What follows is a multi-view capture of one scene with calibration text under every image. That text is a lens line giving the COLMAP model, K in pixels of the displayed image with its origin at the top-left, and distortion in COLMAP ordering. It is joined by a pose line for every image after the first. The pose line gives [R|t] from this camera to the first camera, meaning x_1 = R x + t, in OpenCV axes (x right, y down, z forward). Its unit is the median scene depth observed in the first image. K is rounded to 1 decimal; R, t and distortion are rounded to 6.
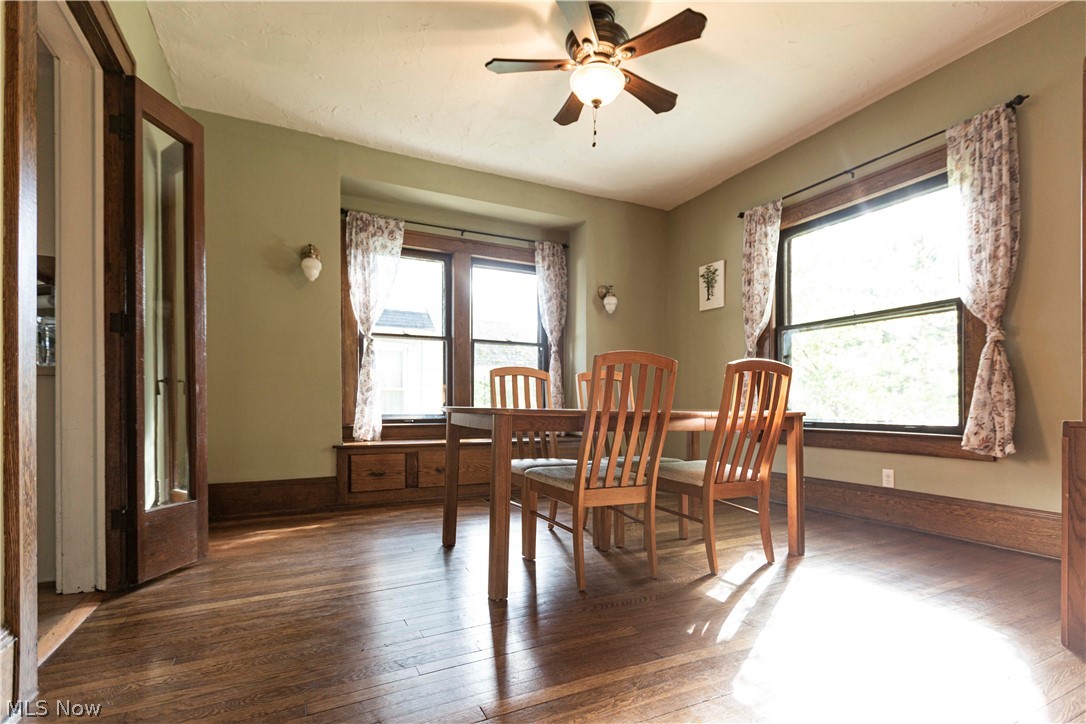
lens RADIAL K [[507.1, 0, 545.1], [0, 507.1, 400.5], [0, 0, 1]] dist [0.000184, 0.000116]
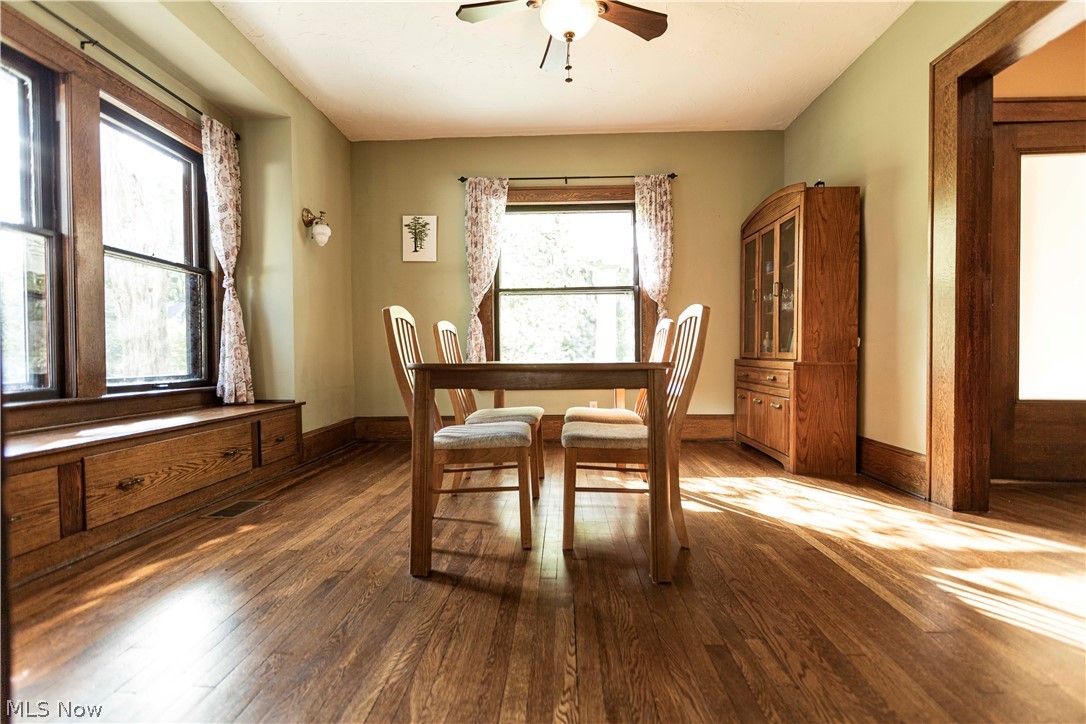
lens RADIAL K [[483.6, 0, 543.0], [0, 483.6, 362.0], [0, 0, 1]] dist [0.000056, 0.000245]
pose [[0.478751, -0.018497, 0.877756, -0.443022], [0.005519, 0.999822, 0.018060, 0.000657], [-0.877933, -0.003802, 0.478768, 0.375033]]
